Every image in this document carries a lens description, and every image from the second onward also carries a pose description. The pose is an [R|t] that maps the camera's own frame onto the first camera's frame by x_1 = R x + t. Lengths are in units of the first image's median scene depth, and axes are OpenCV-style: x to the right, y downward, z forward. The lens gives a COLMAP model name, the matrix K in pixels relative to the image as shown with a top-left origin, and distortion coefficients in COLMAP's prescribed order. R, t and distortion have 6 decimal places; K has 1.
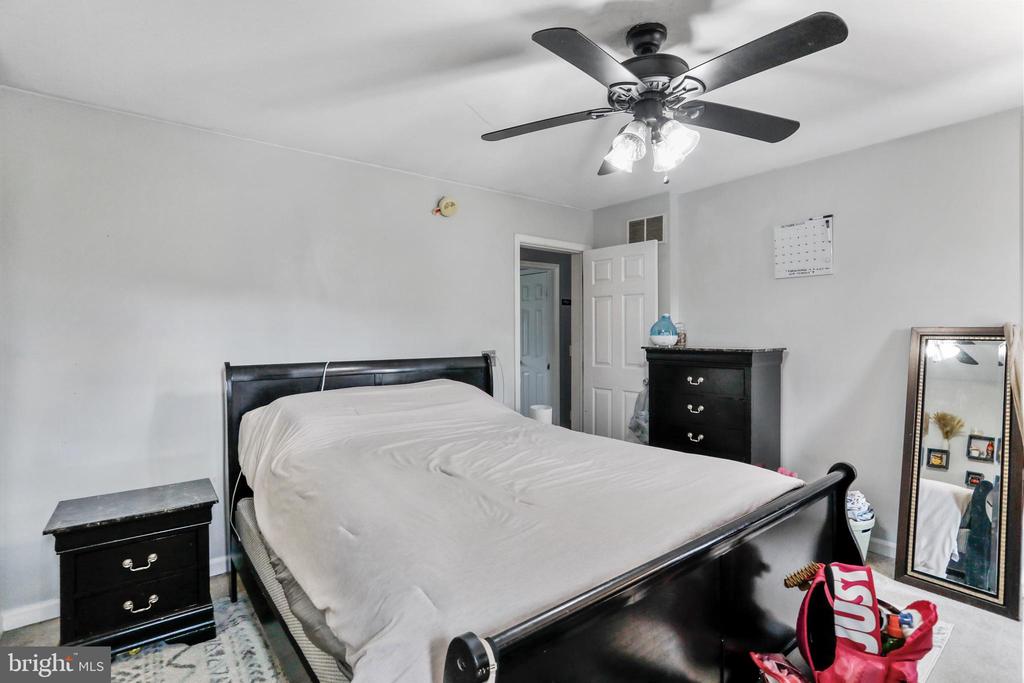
lens RADIAL K [[504.6, 0, 515.7], [0, 504.6, 338.5], [0, 0, 1]] dist [-0.052725, 0.027436]
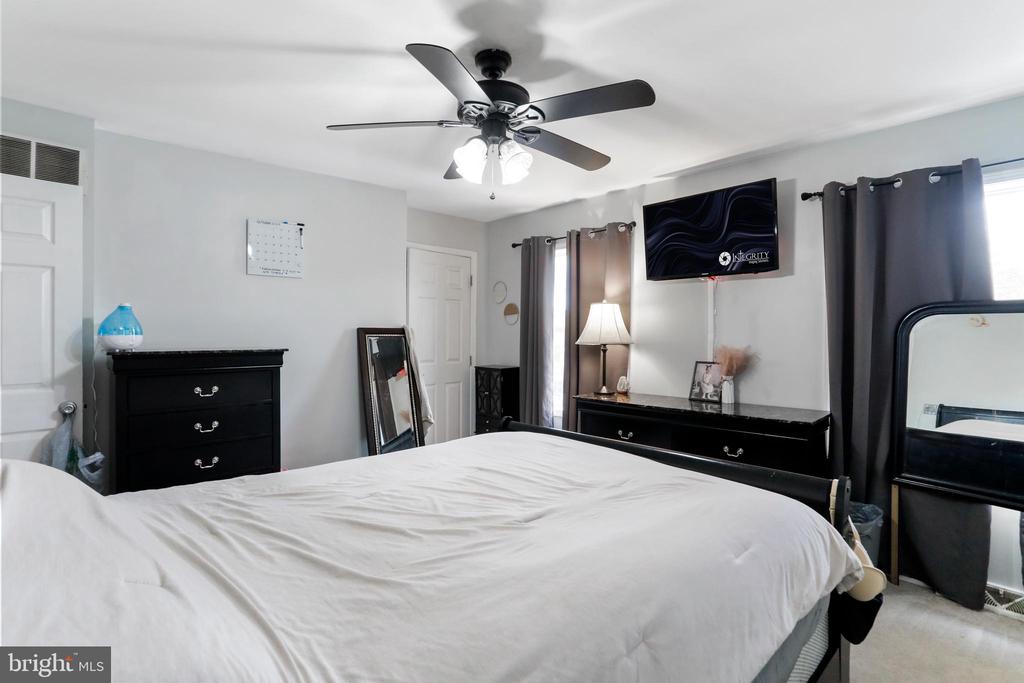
lens RADIAL K [[504.6, 0, 512.2], [0, 504.6, 330.8], [0, 0, 1]] dist [-0.052725, 0.027436]
pose [[-0.085232, 0.006248, 0.996342, -0.495957], [0.009602, 0.999939, -0.005449, -0.002456], [-0.996315, 0.009103, -0.085287, 0.623029]]
